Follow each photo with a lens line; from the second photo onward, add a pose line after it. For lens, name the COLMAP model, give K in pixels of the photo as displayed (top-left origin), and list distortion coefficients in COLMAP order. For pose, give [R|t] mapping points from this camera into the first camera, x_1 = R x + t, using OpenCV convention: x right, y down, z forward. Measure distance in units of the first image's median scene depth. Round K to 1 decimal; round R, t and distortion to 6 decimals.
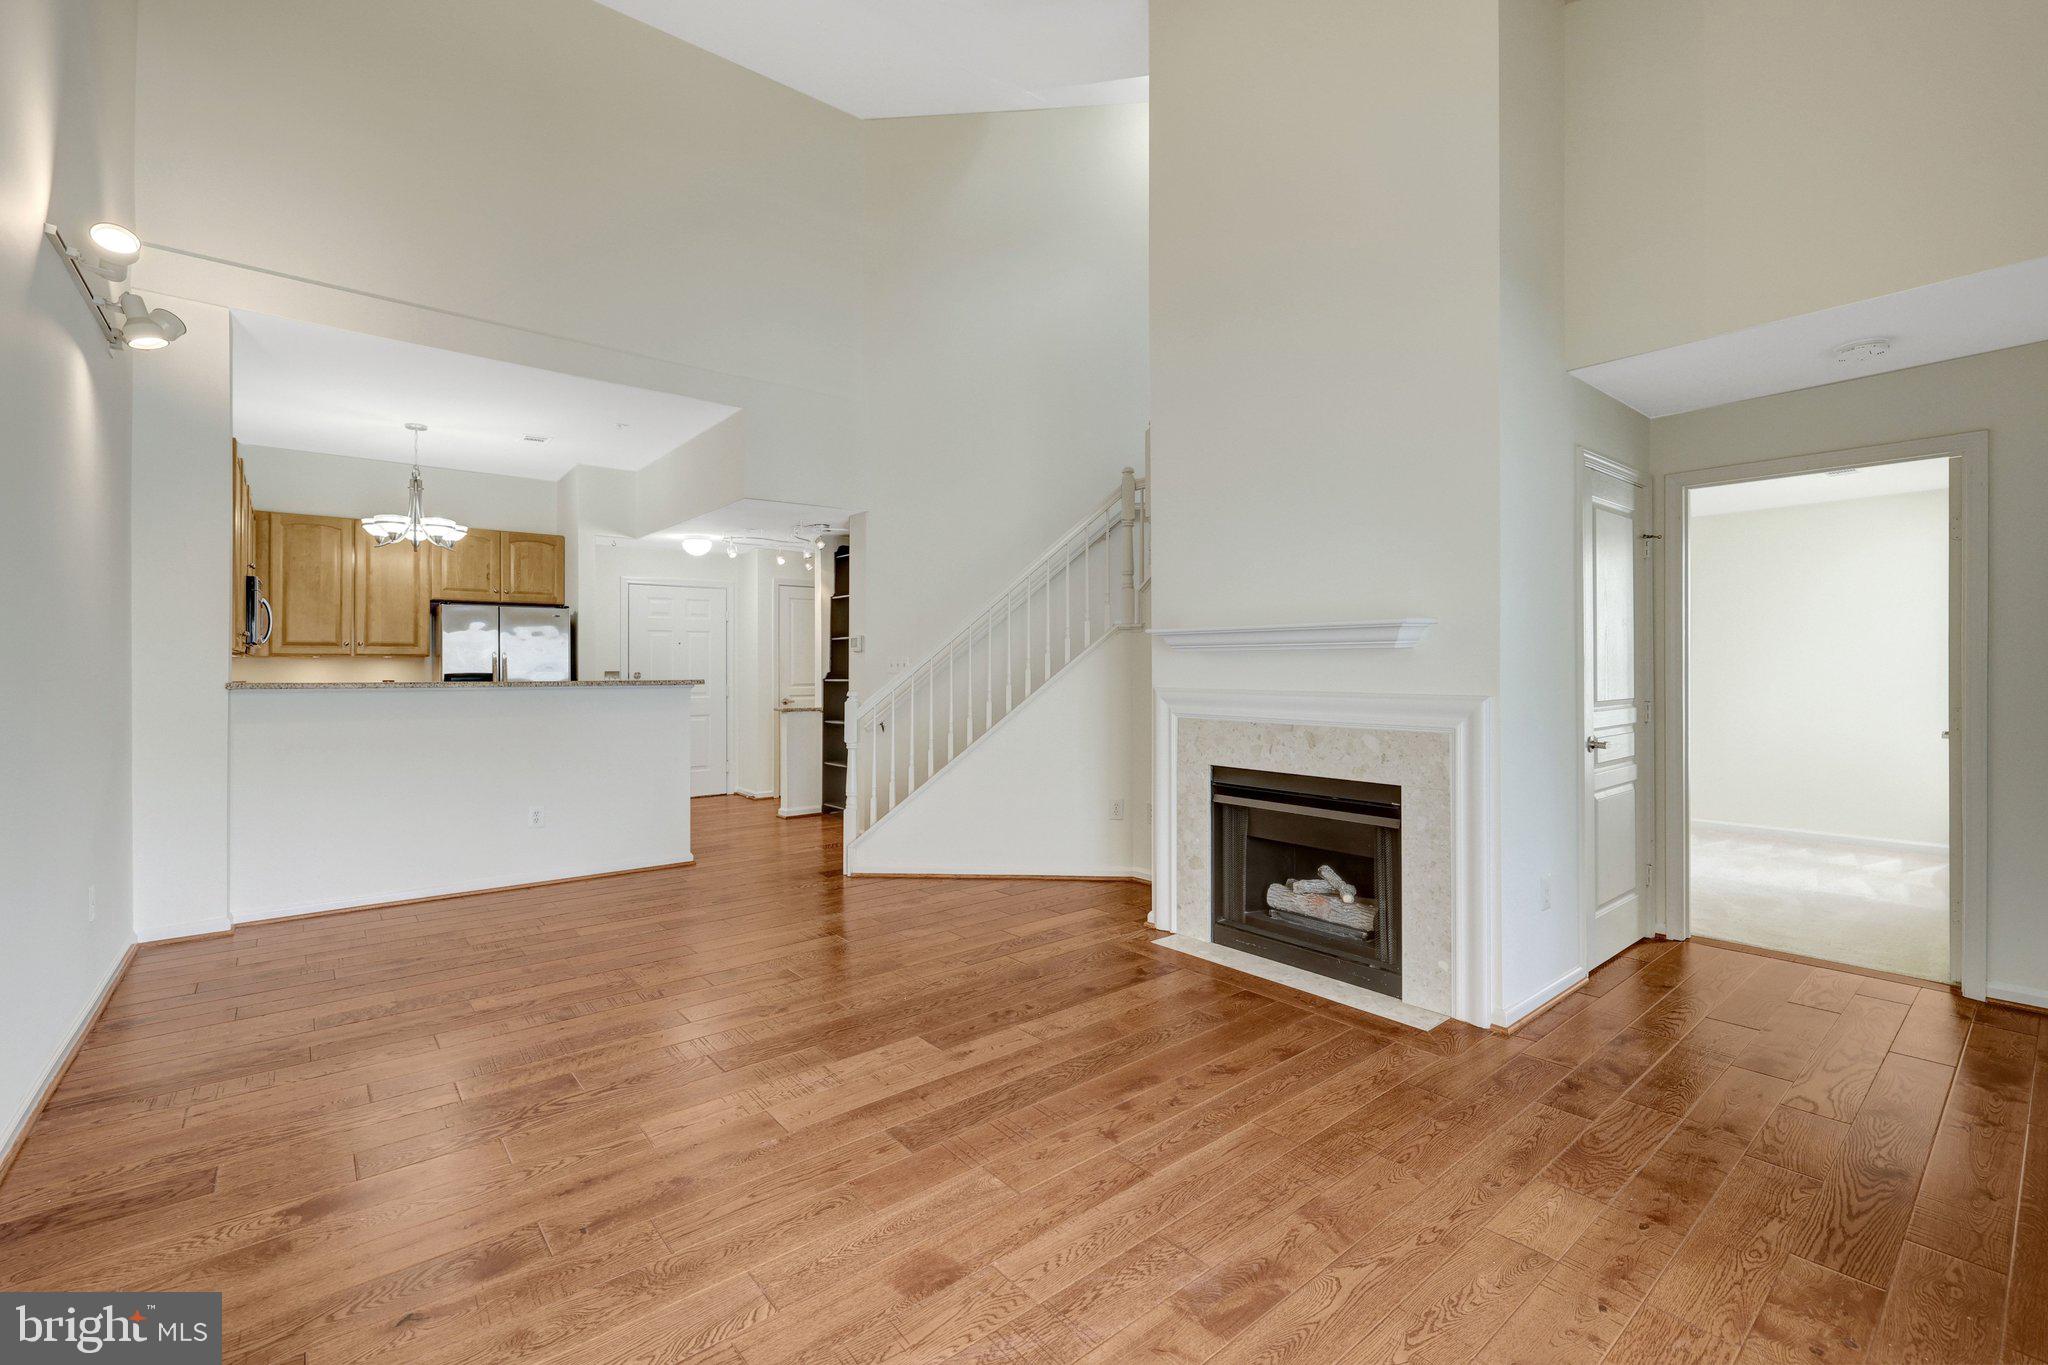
lens RADIAL K [[883.4, 0, 1014.1], [0, 883.4, 665.1], [0, 0, 1]] dist [0.000193, 0.002037]
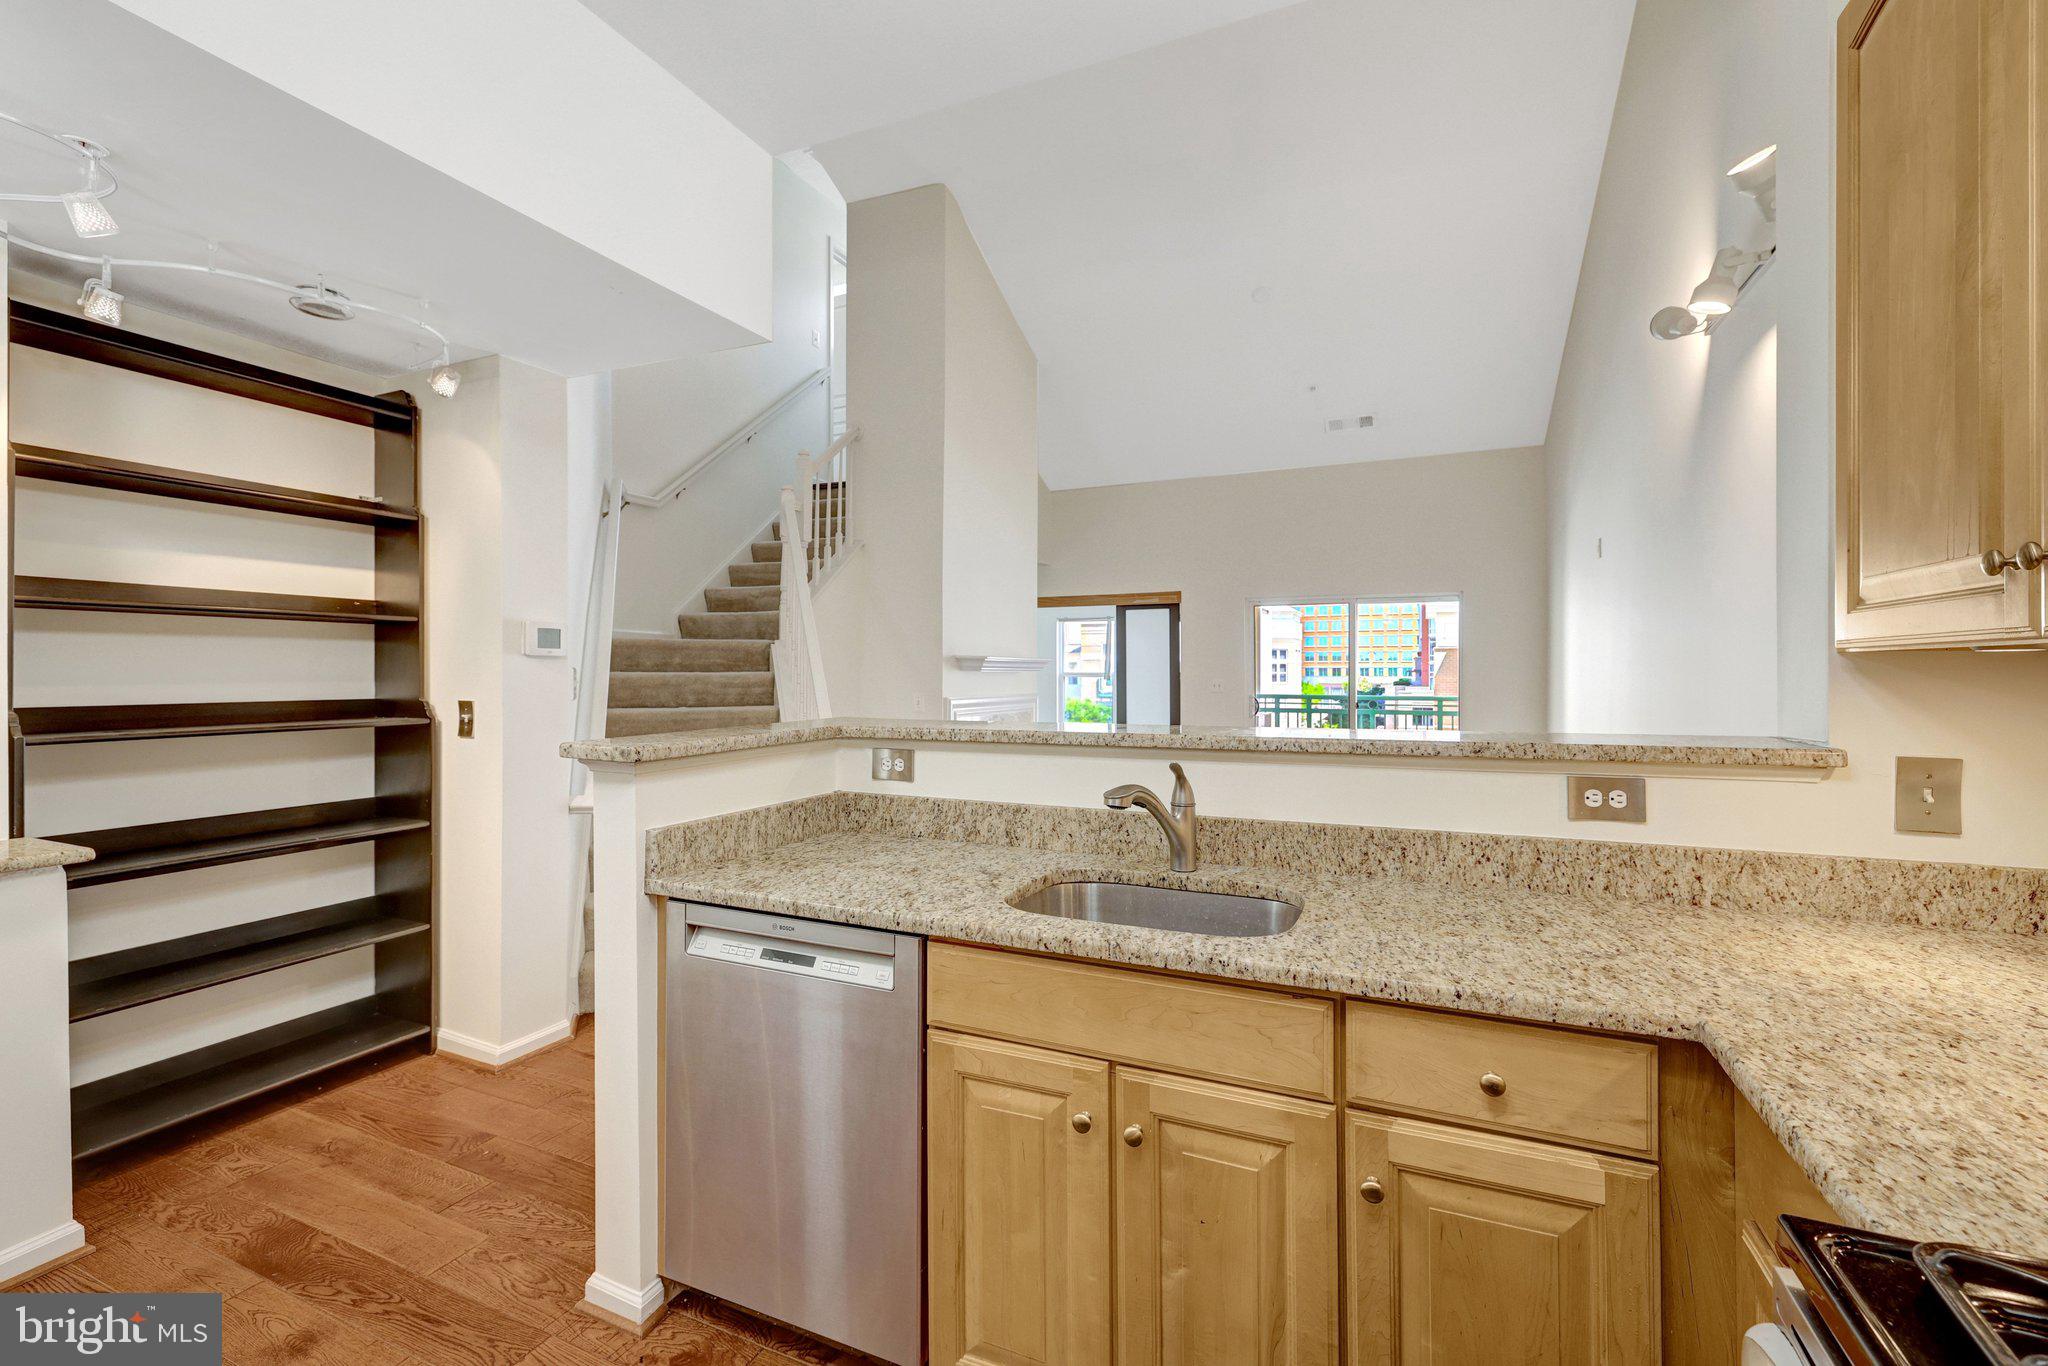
lens RADIAL K [[883.4, 0, 1015.6], [0, 883.4, 659.8], [0, 0, 1]] dist [0.000193, 0.002037]
pose [[-0.447983, 0.015264, 0.893912, -1.181074], [-0.002227, 0.999832, -0.018188, -0.008556], [-0.894039, -0.010138, -0.447874, 1.621672]]
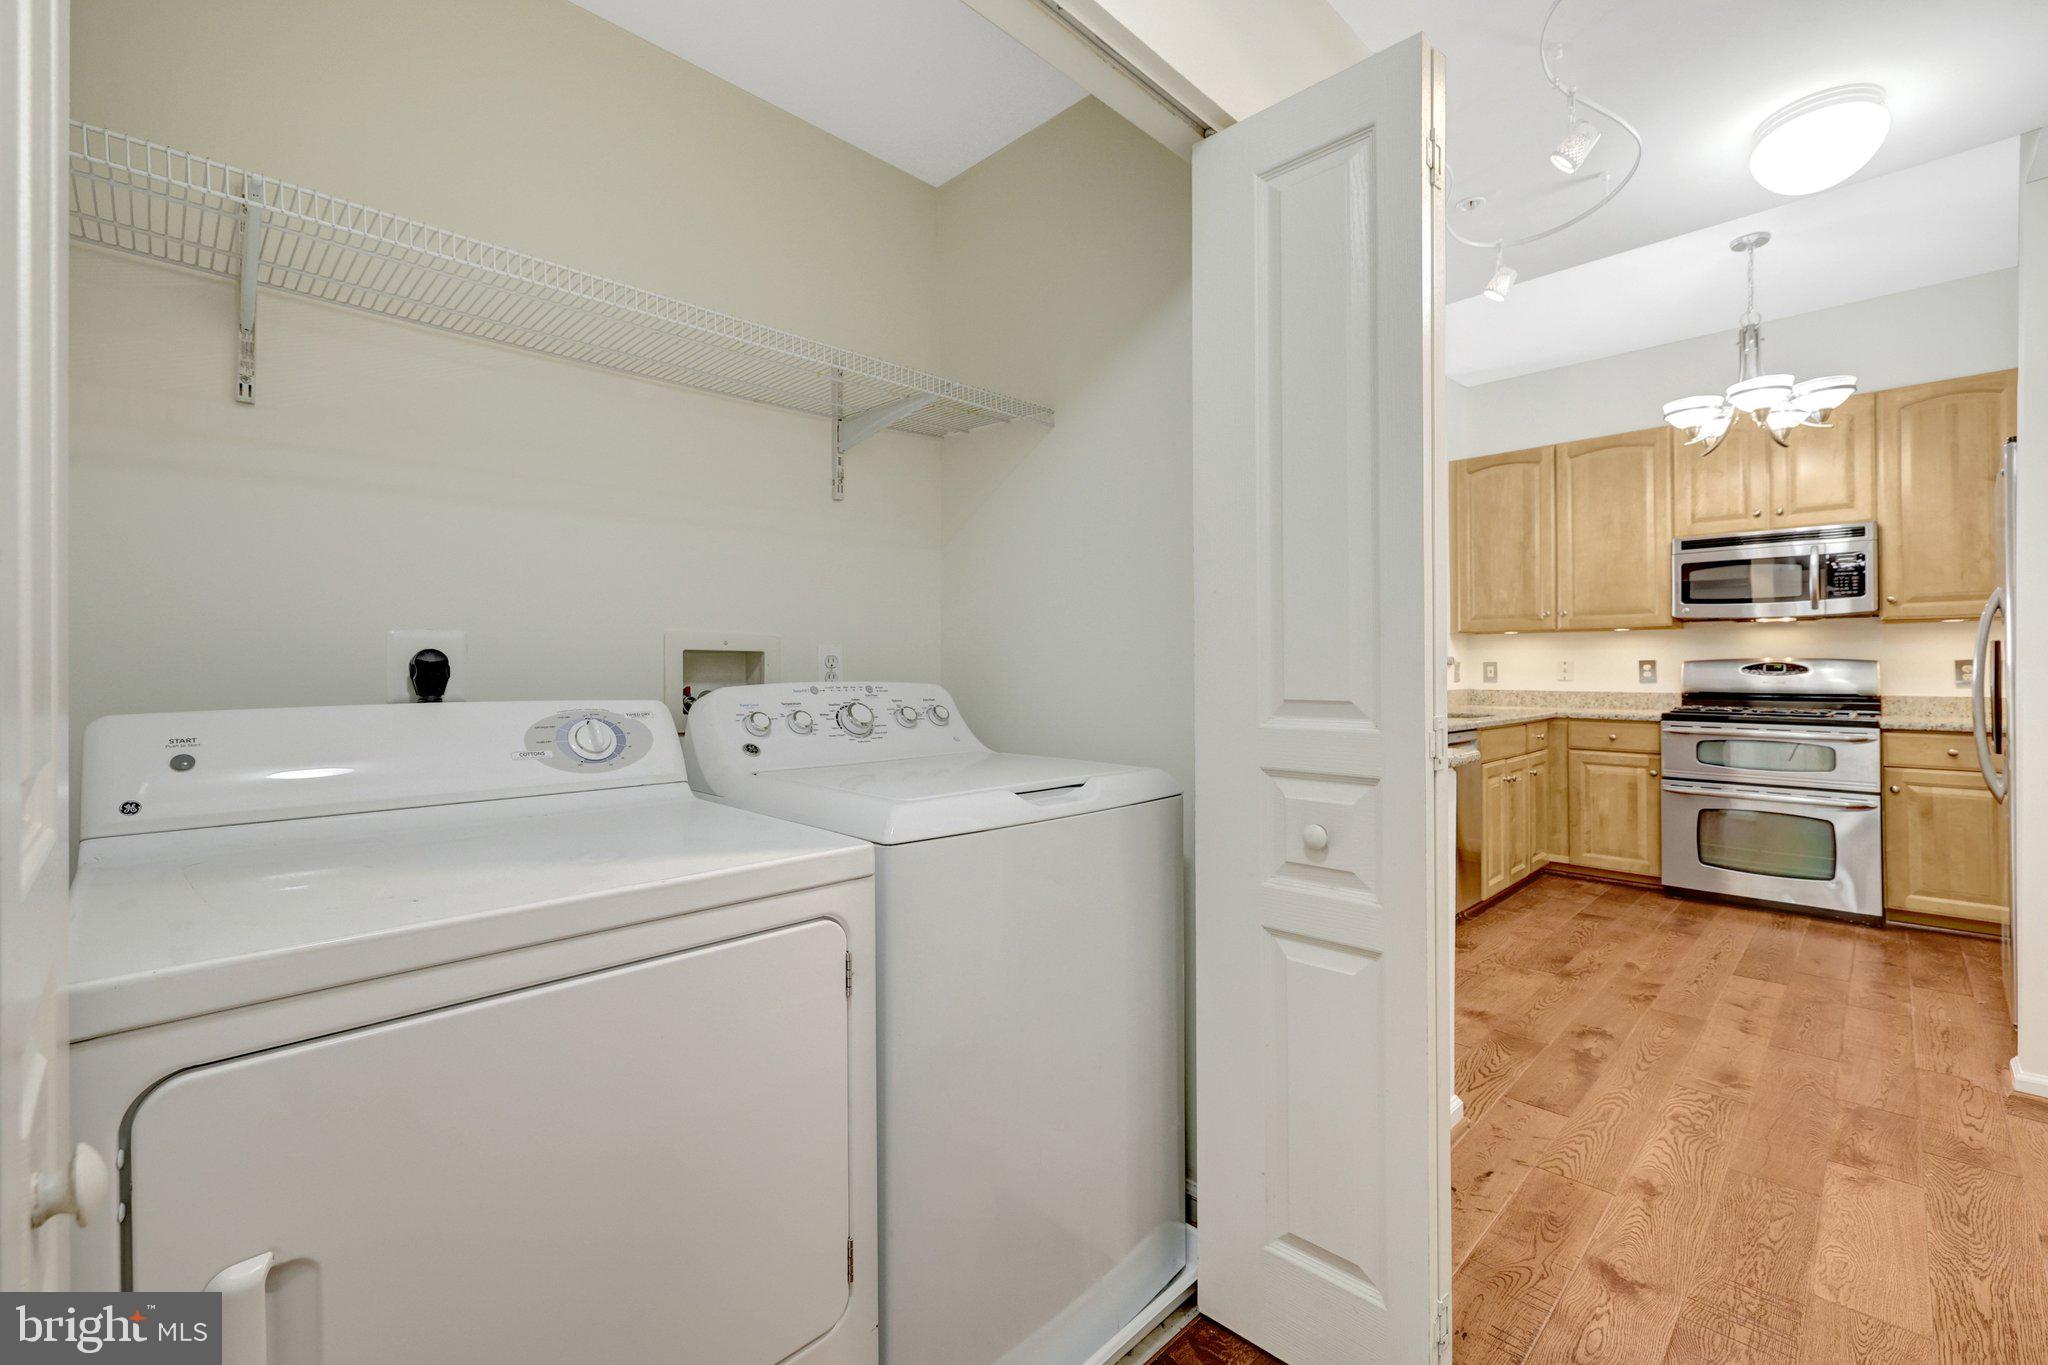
lens RADIAL K [[861.3, 0, 1017.7], [0, 861.3, 655.8], [0, 0, 1]] dist [-0.001662, 0.002014]
pose [[-0.994956, -0.002922, -0.100271, -0.156245], [-0.000575, 0.999725, -0.023424, 0.049959], [0.100311, -0.023248, -0.994684, 2.426602]]
